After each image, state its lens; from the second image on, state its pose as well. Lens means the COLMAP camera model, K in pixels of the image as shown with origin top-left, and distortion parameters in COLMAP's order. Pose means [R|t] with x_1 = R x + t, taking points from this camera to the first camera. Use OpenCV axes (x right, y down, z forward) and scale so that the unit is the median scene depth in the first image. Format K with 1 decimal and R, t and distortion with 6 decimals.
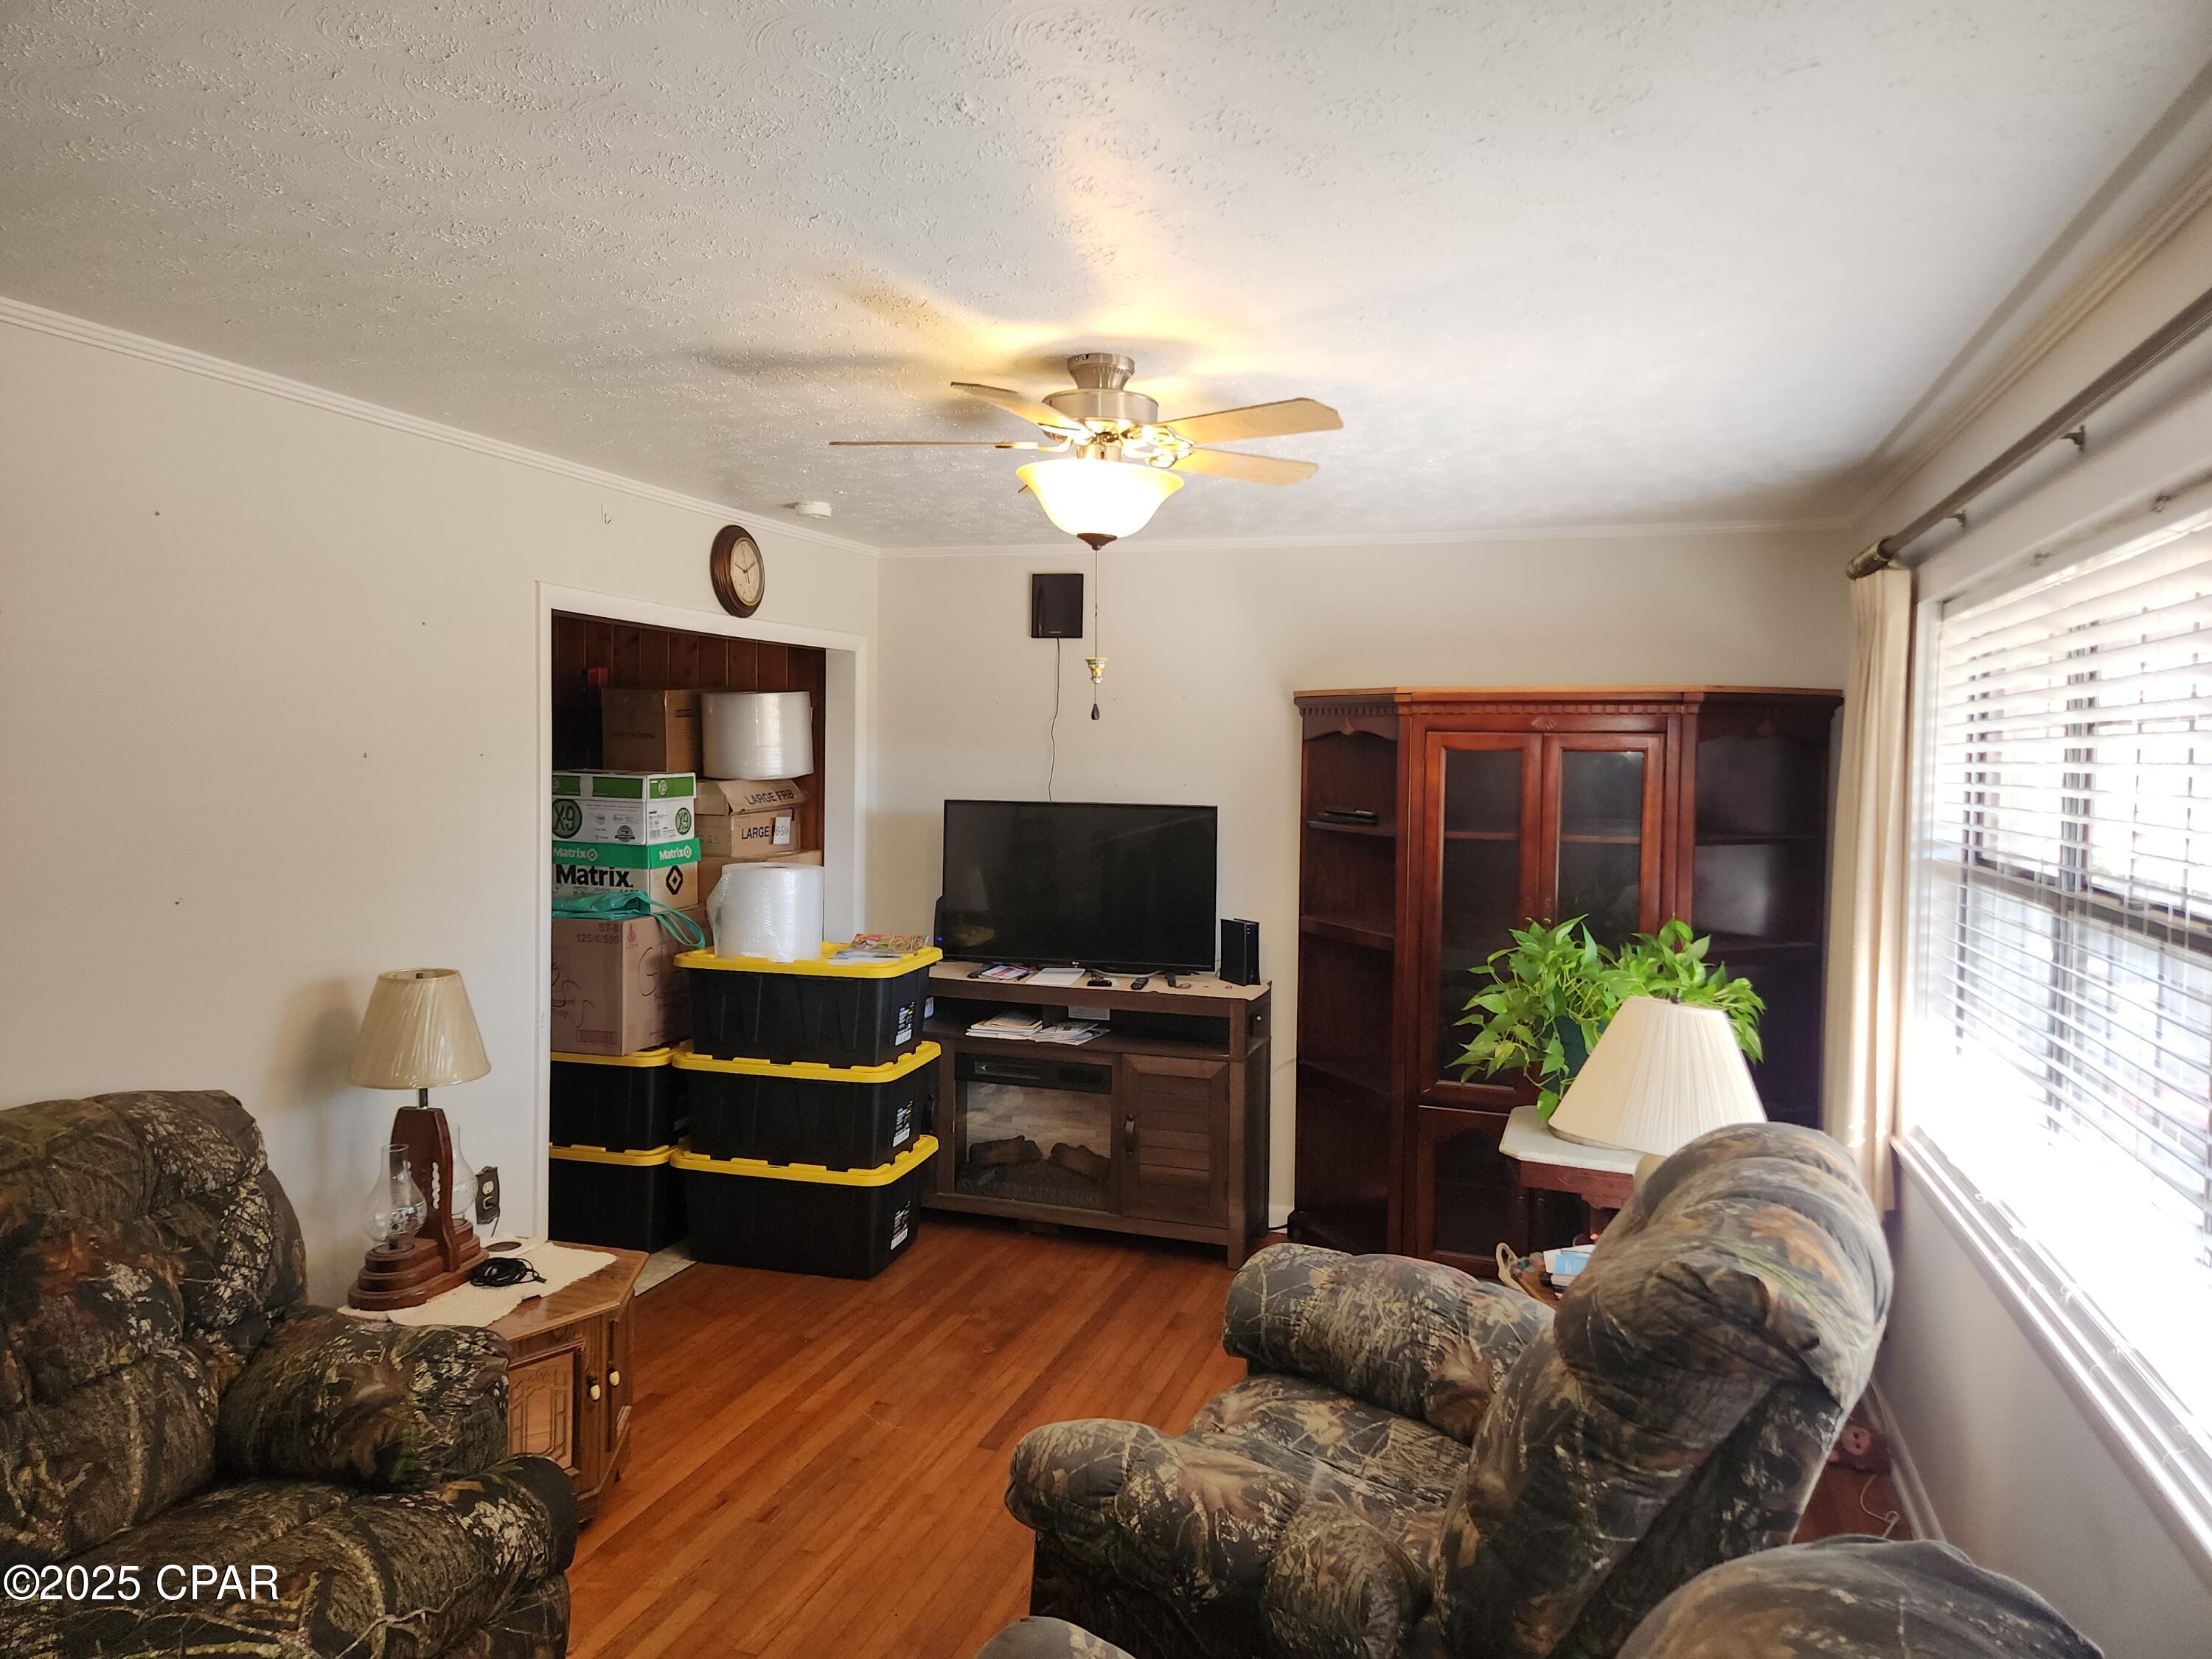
lens RADIAL K [[1468.2, 0, 1106.0], [0, 1468.2, 829.5], [0, 0, 1]] dist [0.070211, -0.055743]
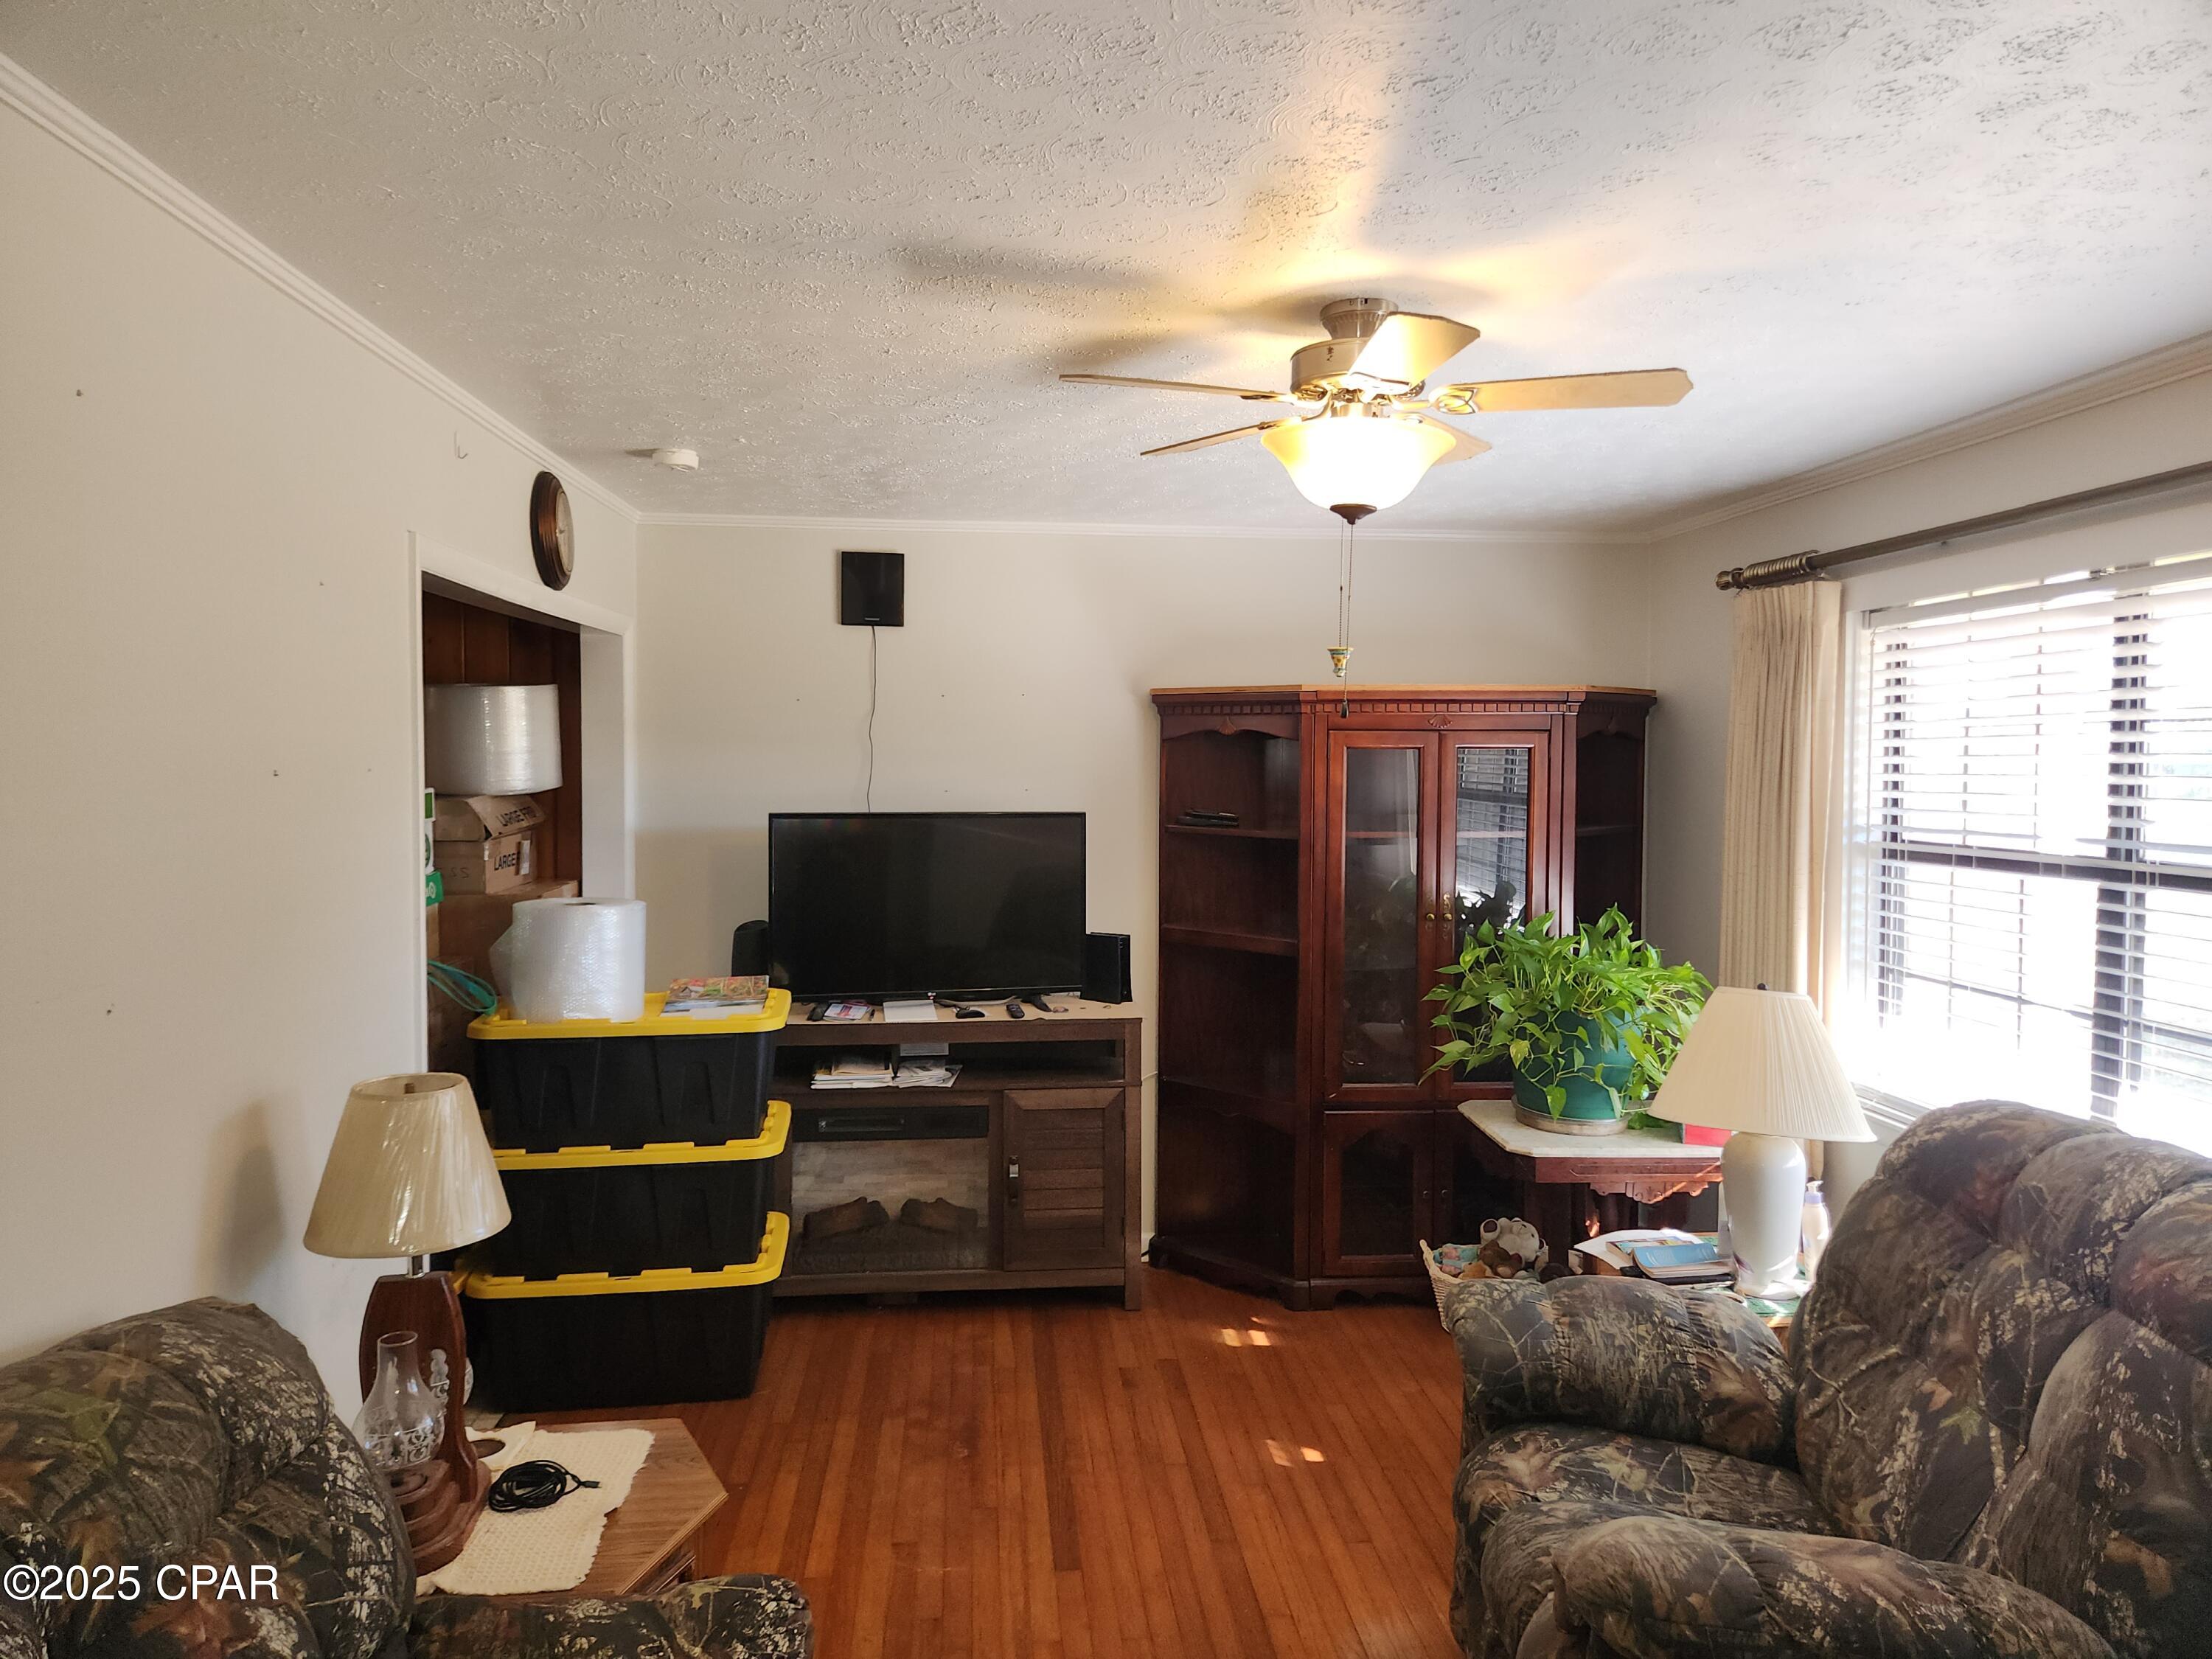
lens RADIAL K [[1477.2, 0, 1106.0], [0, 1477.2, 829.5], [0, 0, 1]] dist [0.057670, -0.046459]
pose [[0.914332, -0.032499, 0.403659, -0.364403], [0.032396, 0.999450, 0.007086, -0.014221], [-0.403668, 0.006598, 0.914882, 0.184588]]
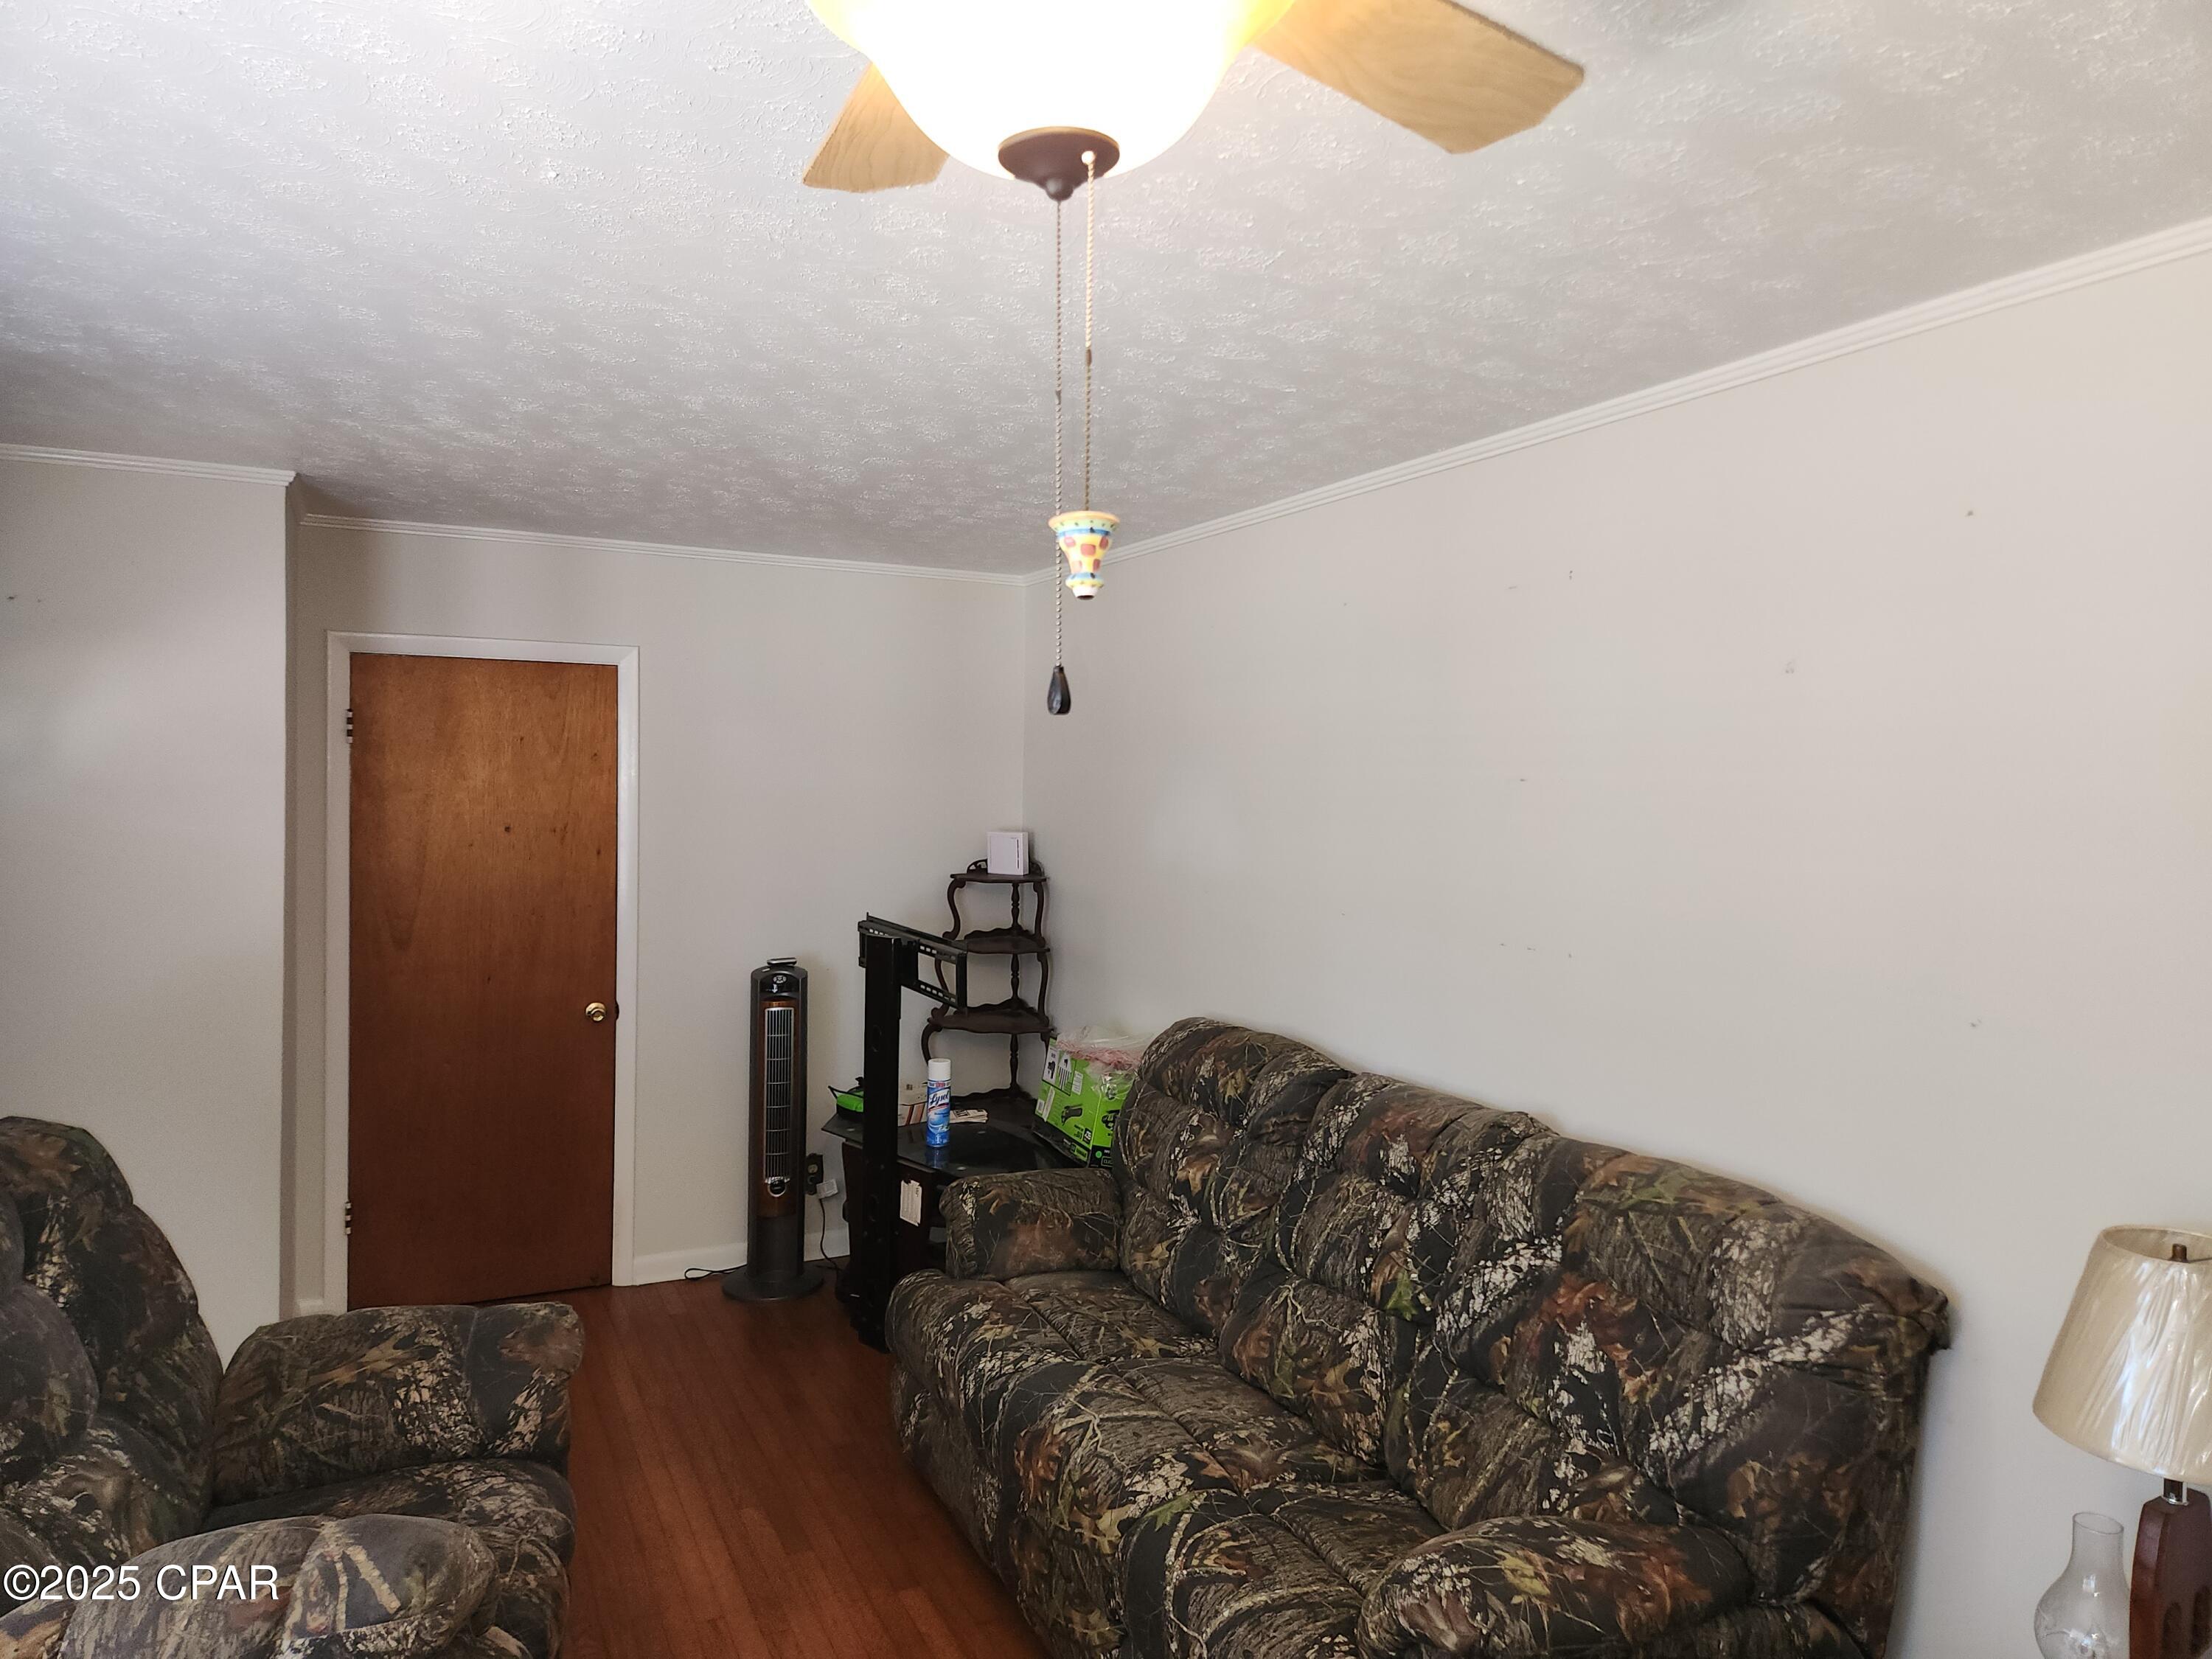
lens RADIAL K [[1468.2, 0, 1106.0], [0, 1468.2, 829.5], [0, 0, 1]] dist [0.070211, -0.055743]
pose [[-0.715889, 0.004583, -0.698199, 0.156201], [-0.058614, 0.996054, 0.066637, -0.053655], [0.695750, 0.088629, -0.712795, 0.909143]]
